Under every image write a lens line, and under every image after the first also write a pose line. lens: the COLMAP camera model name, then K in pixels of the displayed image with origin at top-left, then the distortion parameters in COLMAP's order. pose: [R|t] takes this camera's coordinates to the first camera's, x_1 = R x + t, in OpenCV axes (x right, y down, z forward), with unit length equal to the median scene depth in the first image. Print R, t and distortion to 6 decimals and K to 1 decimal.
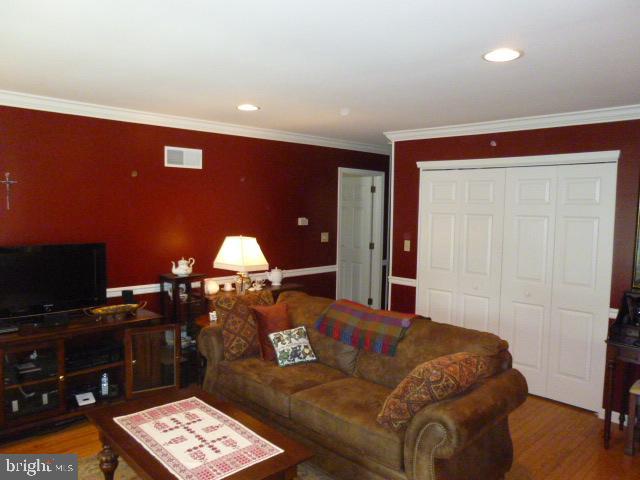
lens RADIAL K [[488.5, 0, 314.6], [0, 488.5, 263.1], [0, 0, 1]] dist [-0.061687, 0.045356]
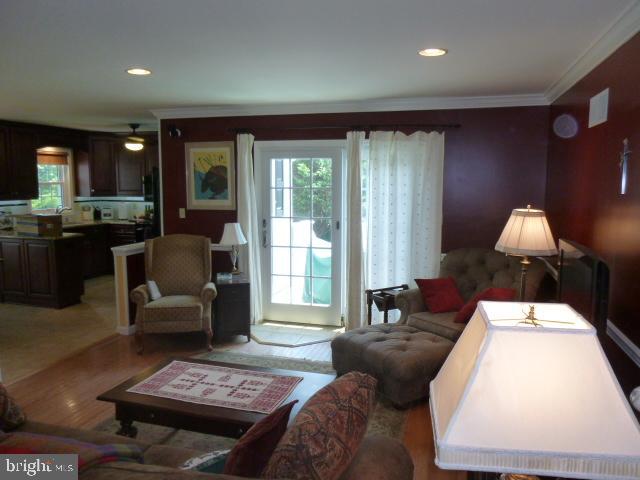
lens RADIAL K [[488.5, 0, 325.7], [0, 488.5, 240.0], [0, 0, 1]] dist [-0.061687, 0.045356]
pose [[-0.854655, 0.042867, -0.517423, 0.100472], [-0.076998, 0.975101, 0.207966, -0.218298], [0.513455, 0.217580, -0.830074, 1.903932]]
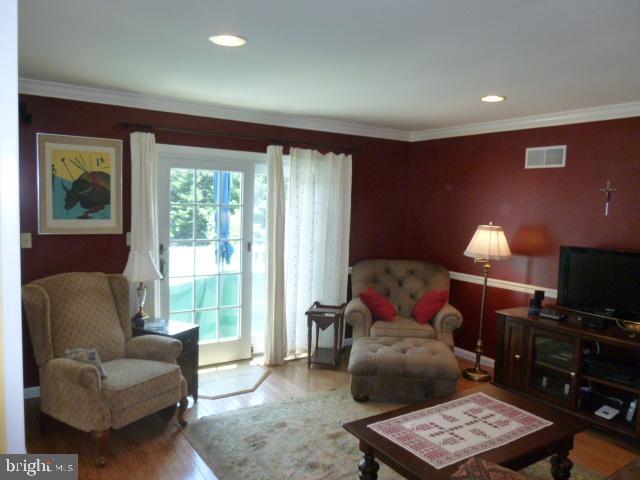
lens RADIAL K [[488.5, 0, 321.0], [0, 488.5, 235.1], [0, 0, 1]] dist [-0.061687, 0.045356]
pose [[-0.163916, 0.049282, -0.985243, 0.761122], [-0.146455, 0.986467, 0.073709, -0.074267], [0.975542, 0.156376, -0.154480, 0.763081]]
